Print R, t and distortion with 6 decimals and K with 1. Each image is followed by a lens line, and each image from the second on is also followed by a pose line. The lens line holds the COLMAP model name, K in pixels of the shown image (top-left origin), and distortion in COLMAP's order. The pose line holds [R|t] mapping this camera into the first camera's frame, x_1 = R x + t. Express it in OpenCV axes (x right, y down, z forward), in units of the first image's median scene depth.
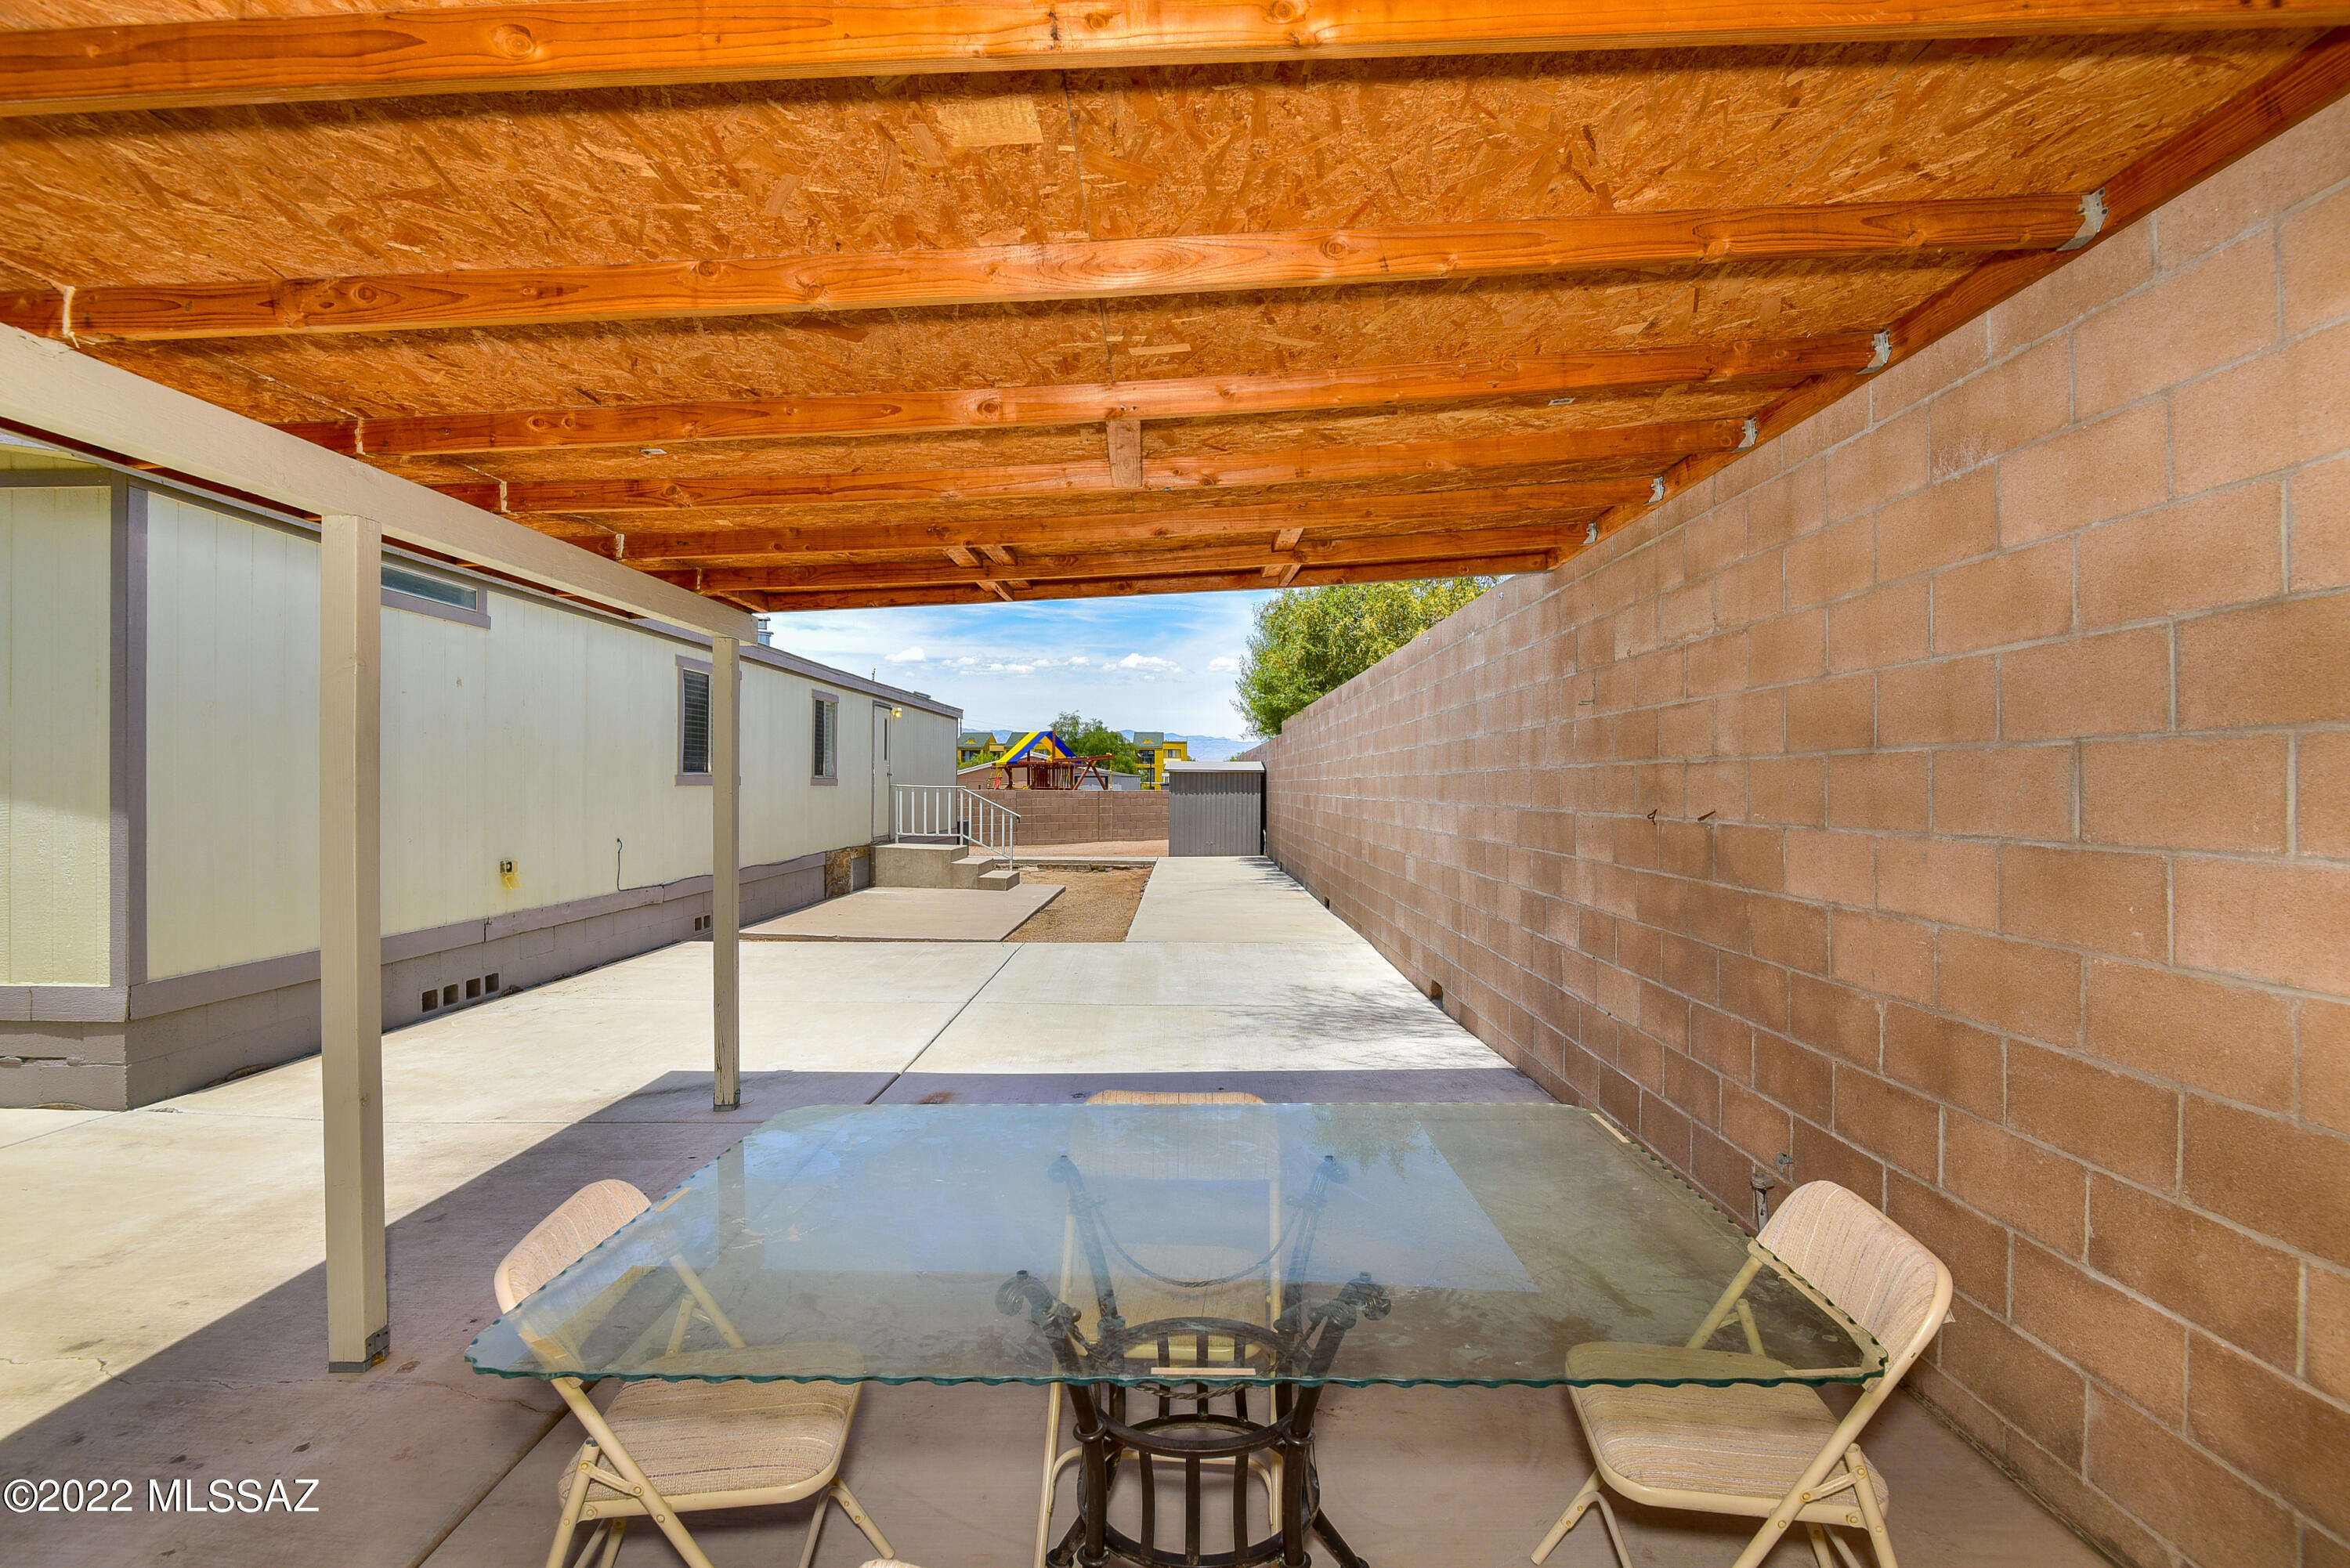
lens RADIAL K [[1074.6, 0, 1172.1], [0, 1074.6, 784.2], [0, 0, 1]] dist [-0.012701, -0.008608]
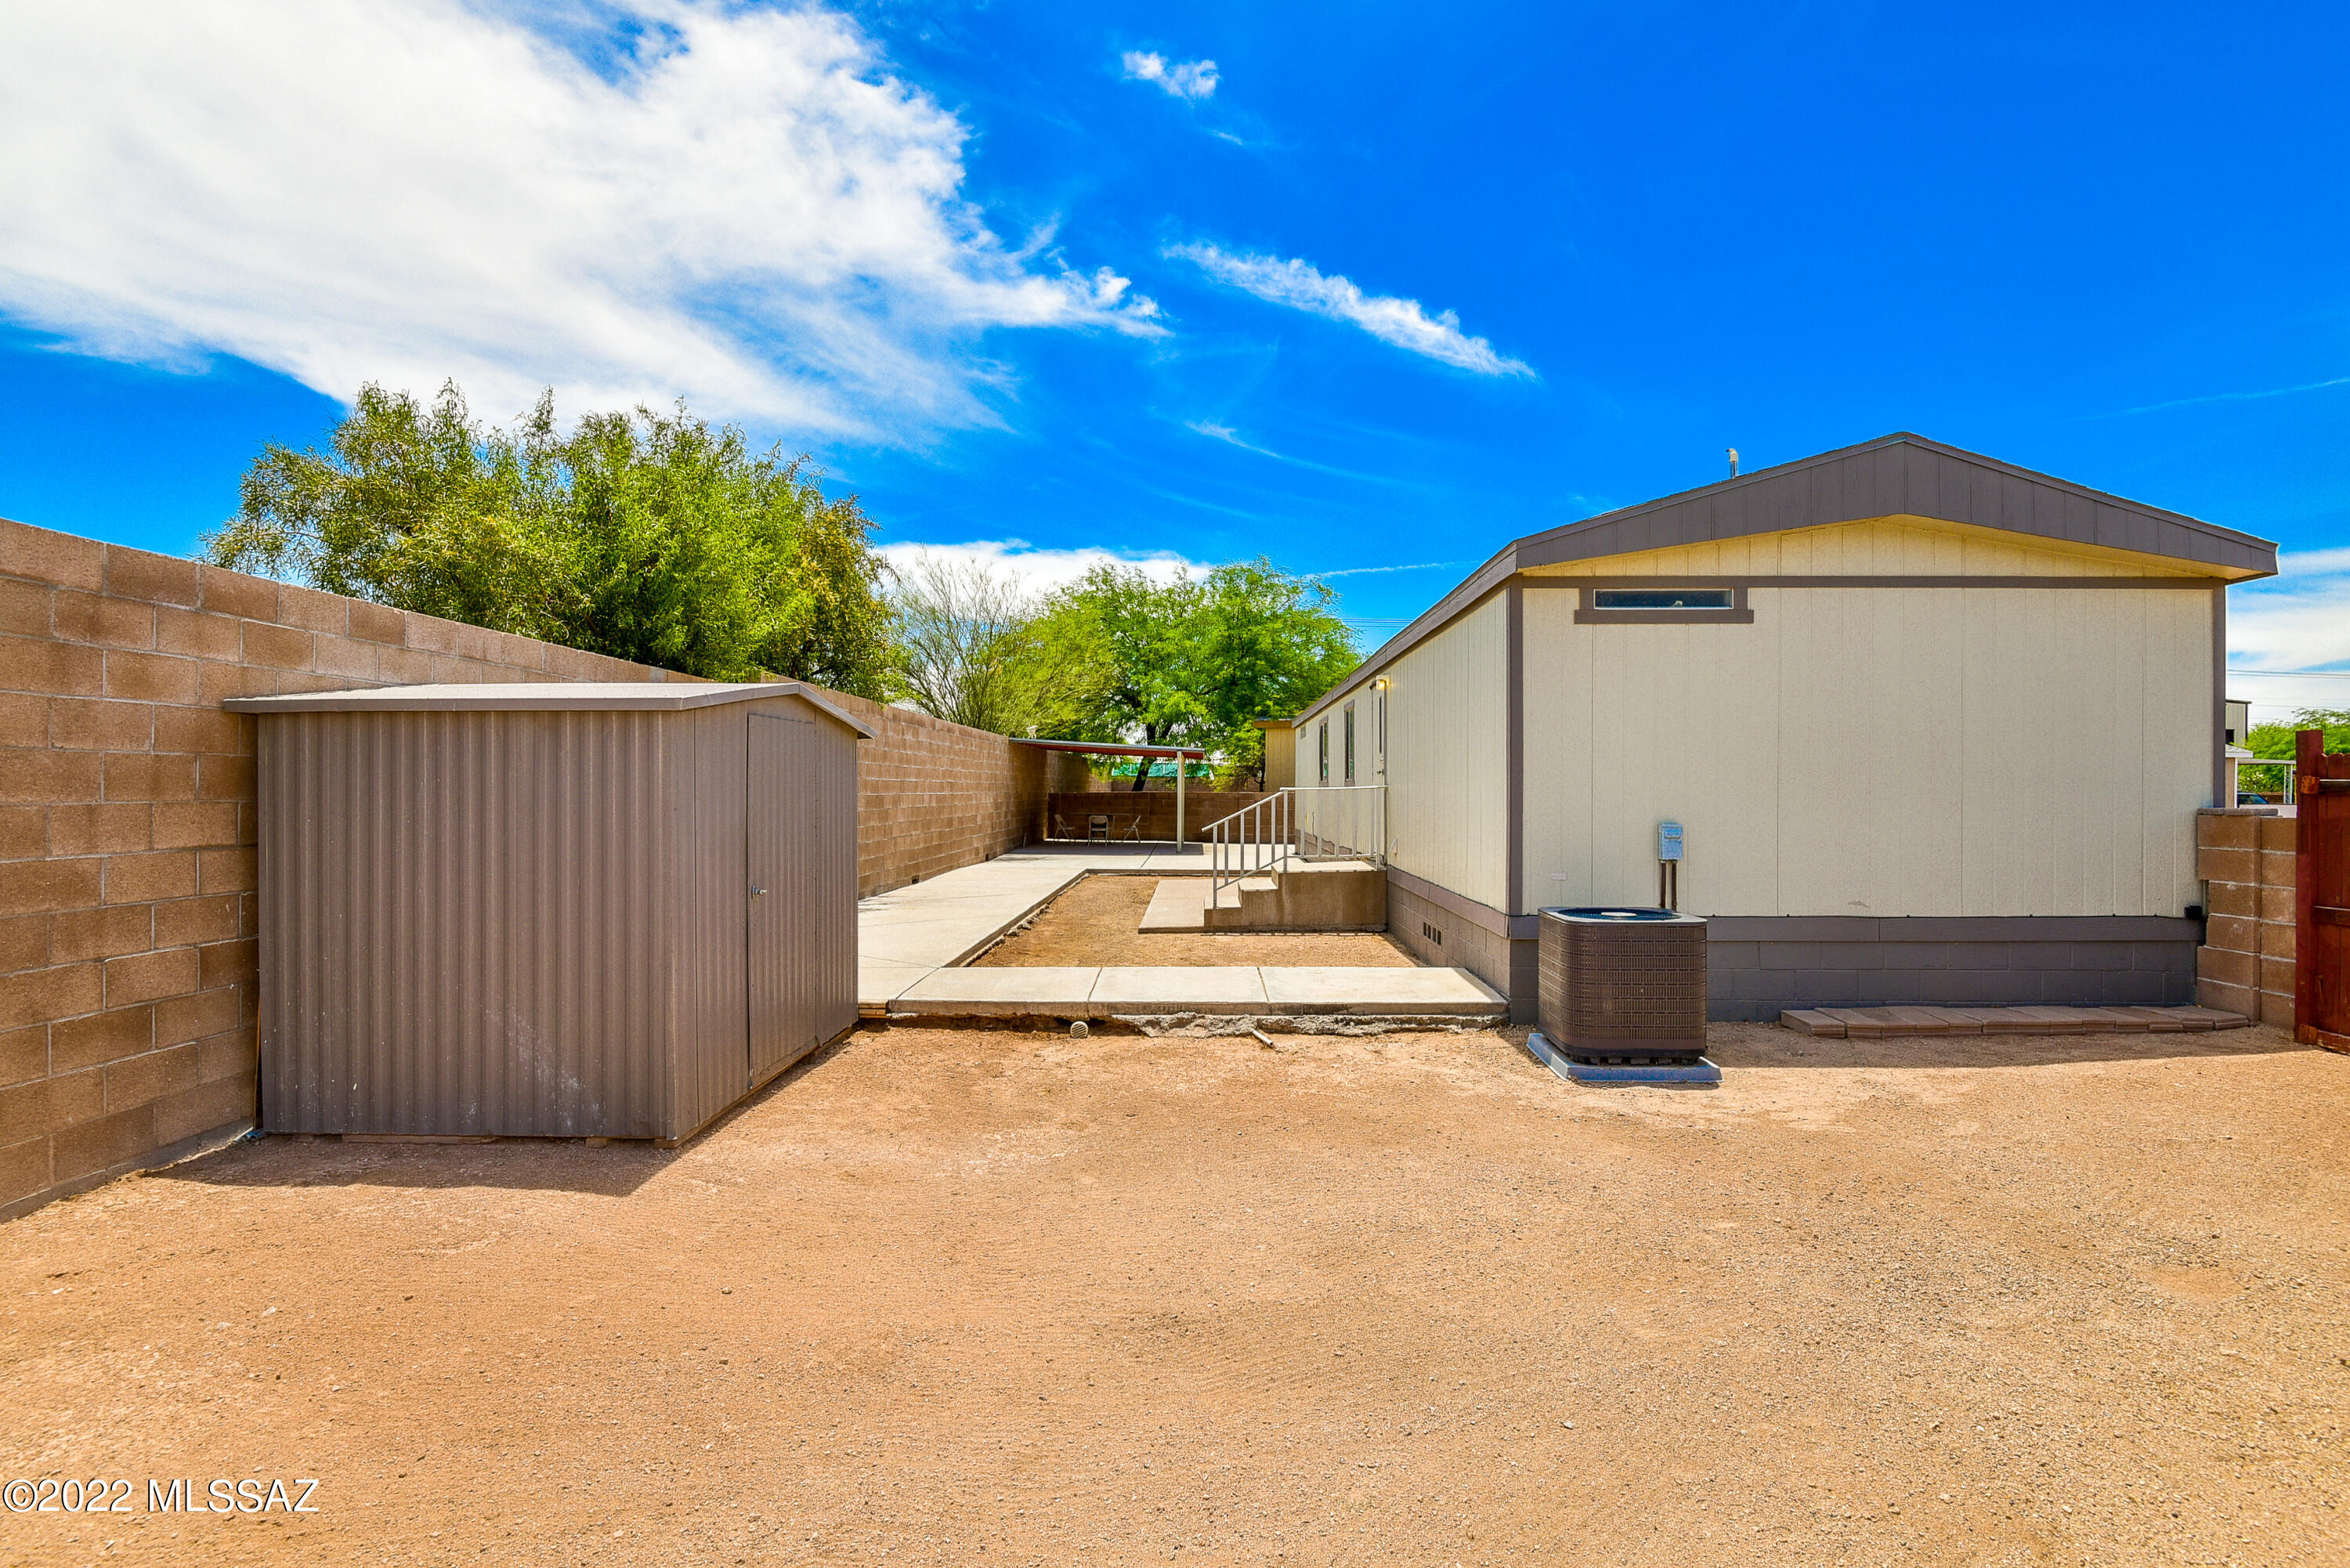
lens RADIAL K [[1088.7, 0, 1188.7], [0, 1088.7, 790.2], [0, 0, 1]] dist [-0.003497, -0.016187]
pose [[-0.999982, -0.005737, 0.001489, -0.212631], [-0.005738, 0.999983, -0.000874, 0.007312], [-0.001484, -0.000883, -0.999999, 2.751946]]
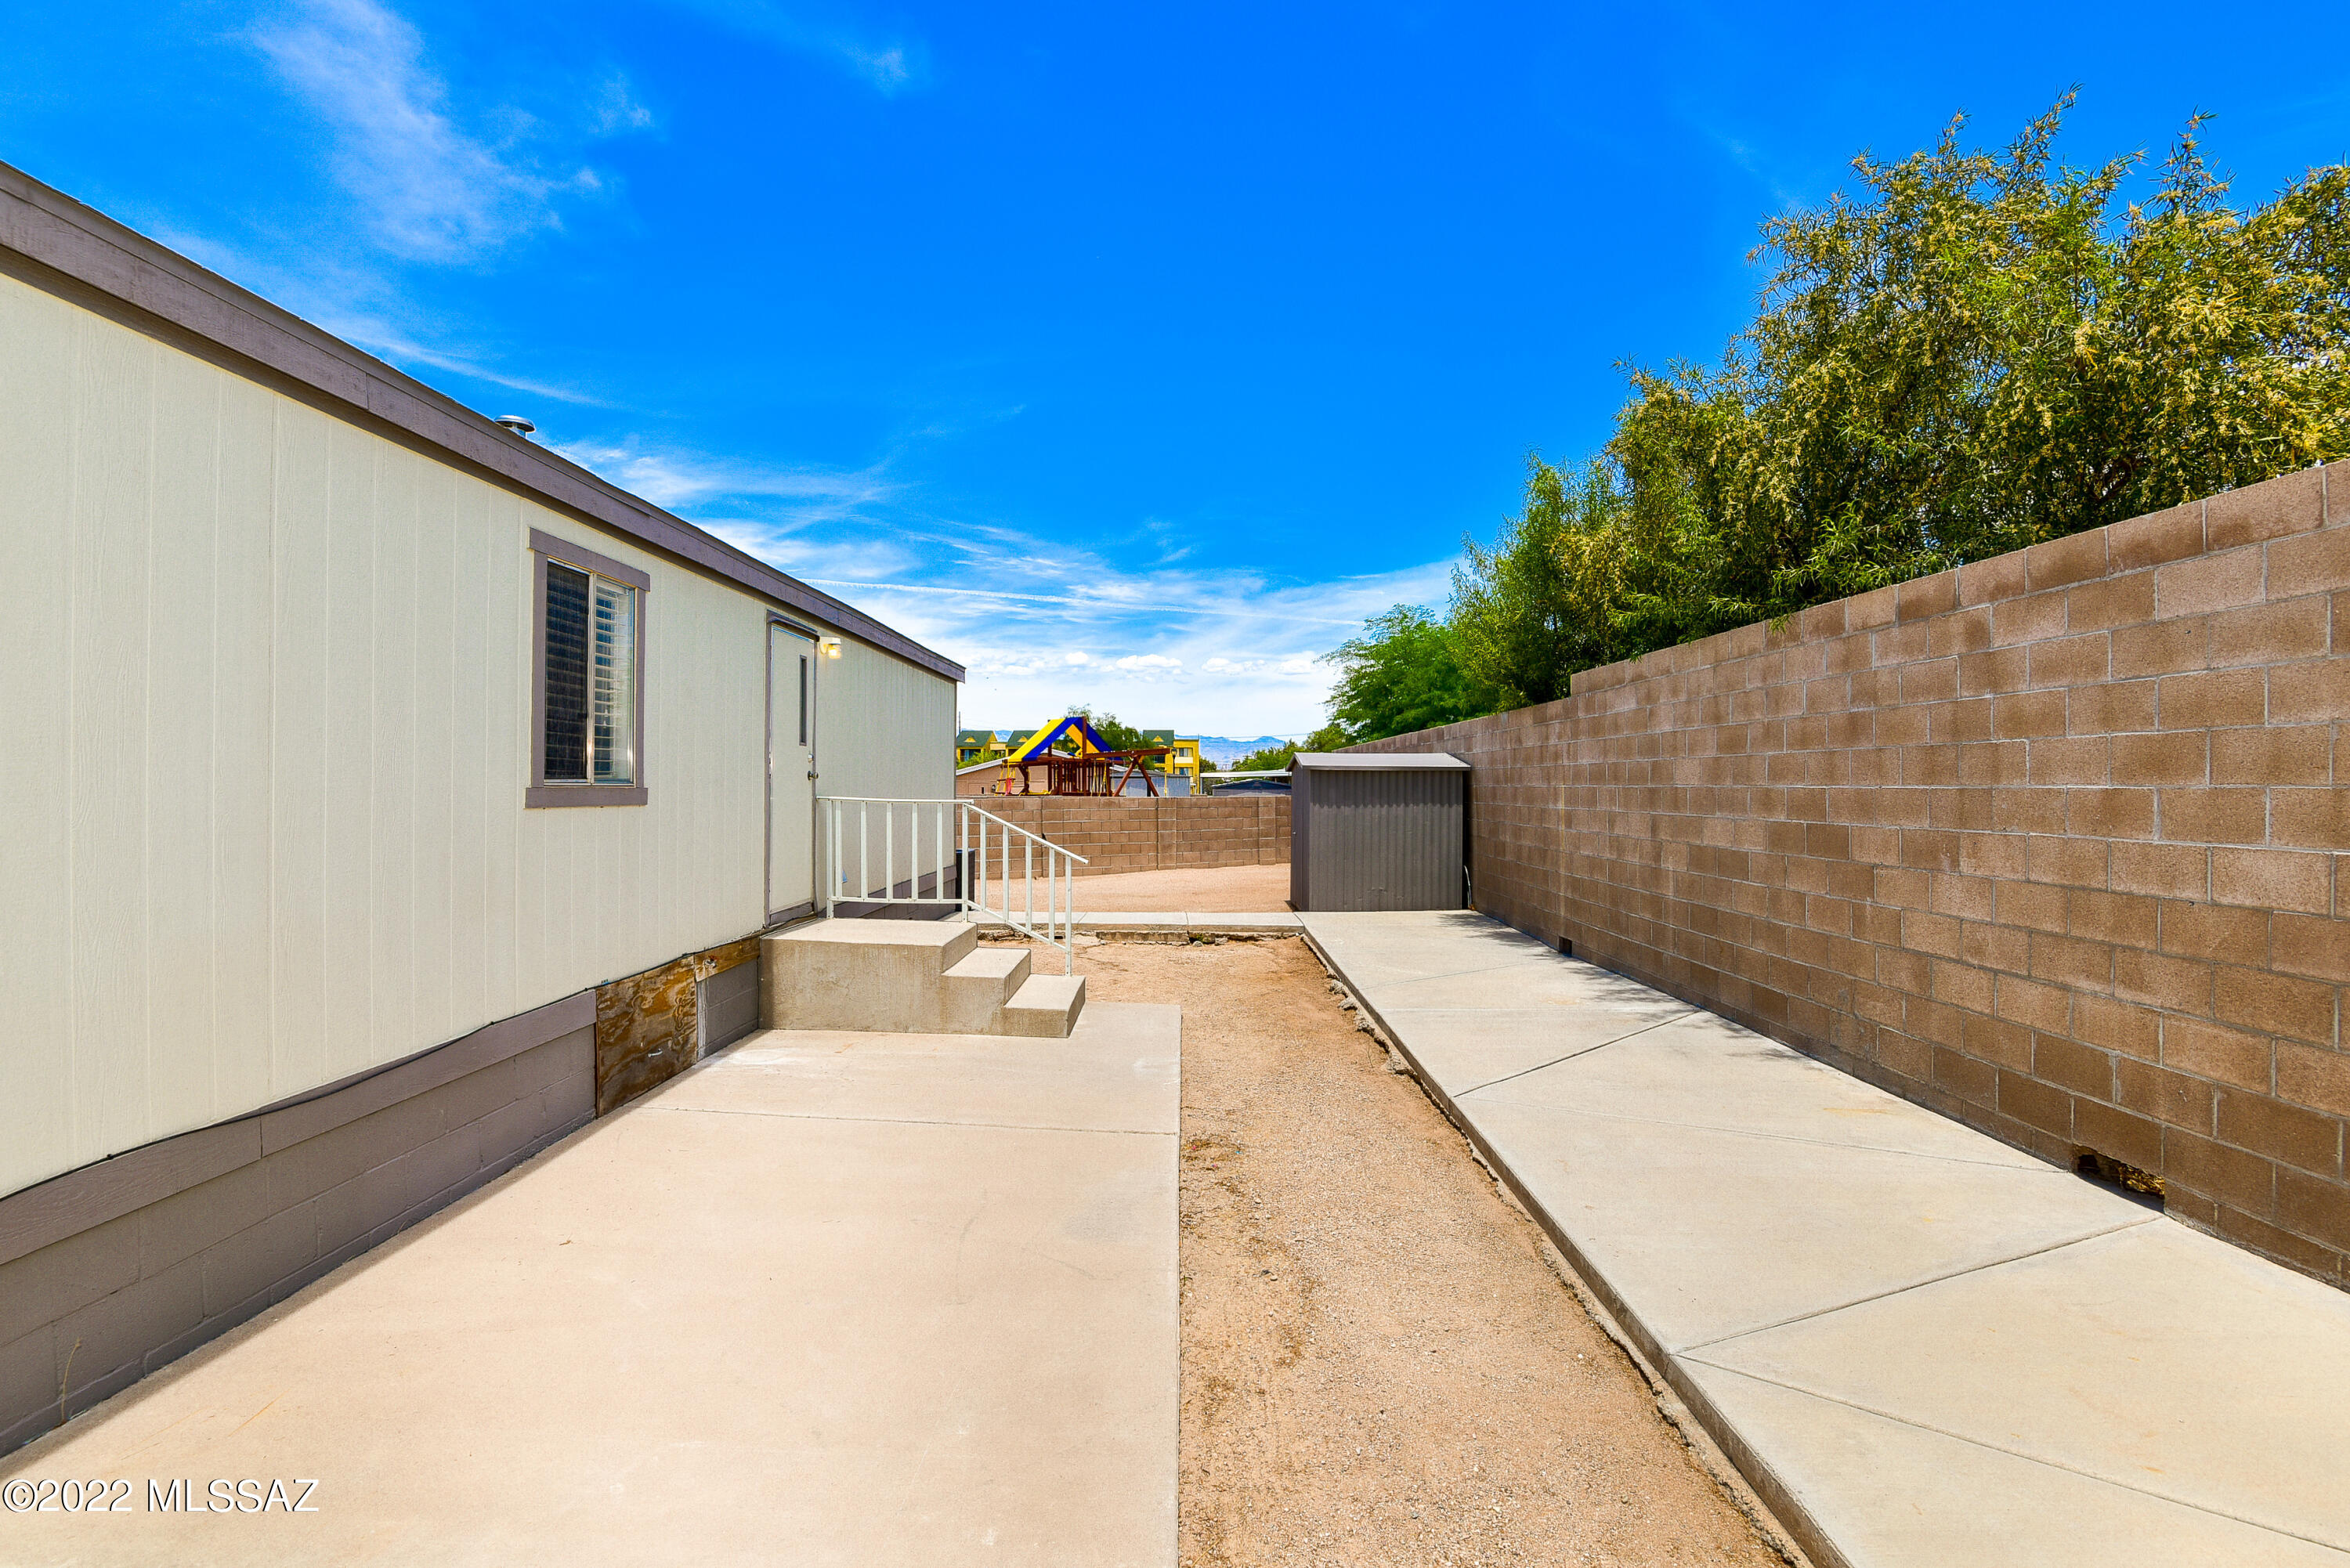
lens RADIAL K [[1074.6, 0, 1172.1], [0, 1074.6, 784.2], [0, 0, 1]] dist [-0.012701, -0.008608]
pose [[0.999997, -0.002432, 0.000596, -0.165587], [0.002432, 0.999997, -0.000101, -0.007632], [-0.000595, 0.000102, 1.000000, 0.832182]]
